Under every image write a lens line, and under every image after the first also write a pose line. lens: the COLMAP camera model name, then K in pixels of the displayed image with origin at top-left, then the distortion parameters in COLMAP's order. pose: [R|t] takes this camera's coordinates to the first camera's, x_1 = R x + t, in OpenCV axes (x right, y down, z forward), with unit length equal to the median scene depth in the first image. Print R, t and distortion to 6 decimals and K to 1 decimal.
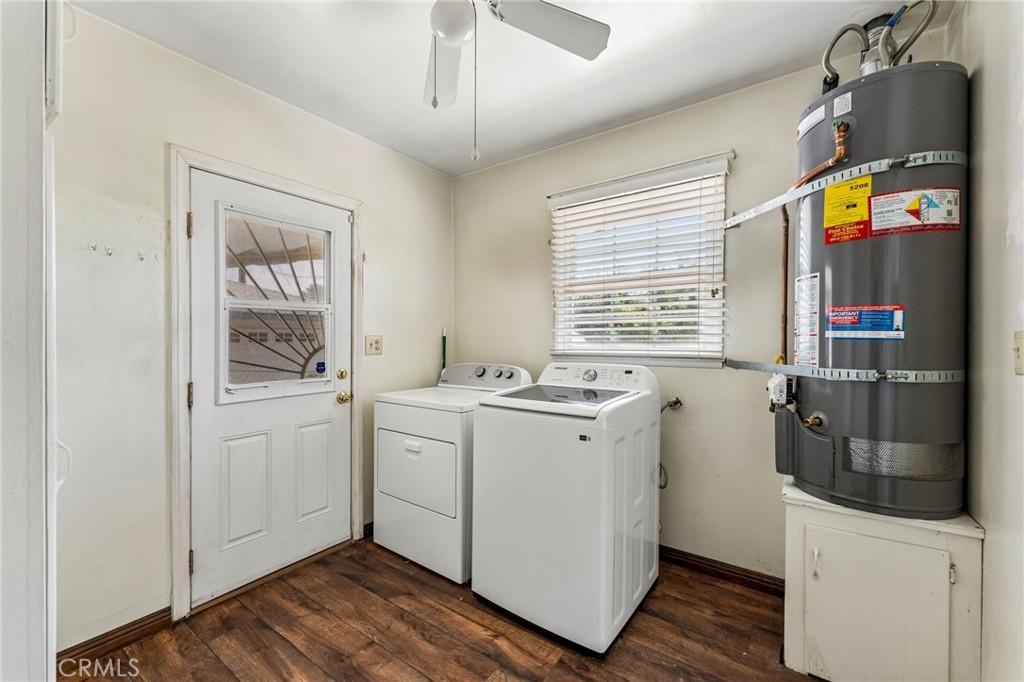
lens RADIAL K [[415.1, 0, 512.4], [0, 415.1, 341.1], [0, 0, 1]] dist [0.001309, -0.000950]
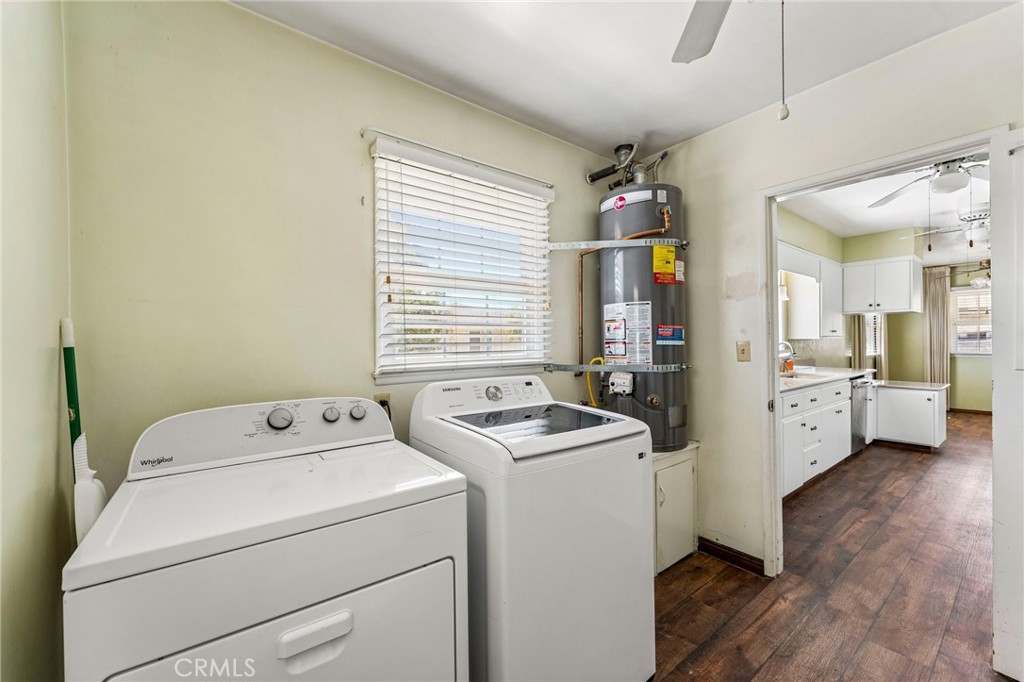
lens RADIAL K [[415.1, 0, 512.7], [0, 415.1, 342.3], [0, 0, 1]] dist [0.001309, -0.000950]
pose [[0.291633, -0.003529, 0.956524, -0.587377], [0.014624, 0.999893, -0.000770, -0.016640], [-0.956419, 0.014212, 0.291653, 0.732173]]
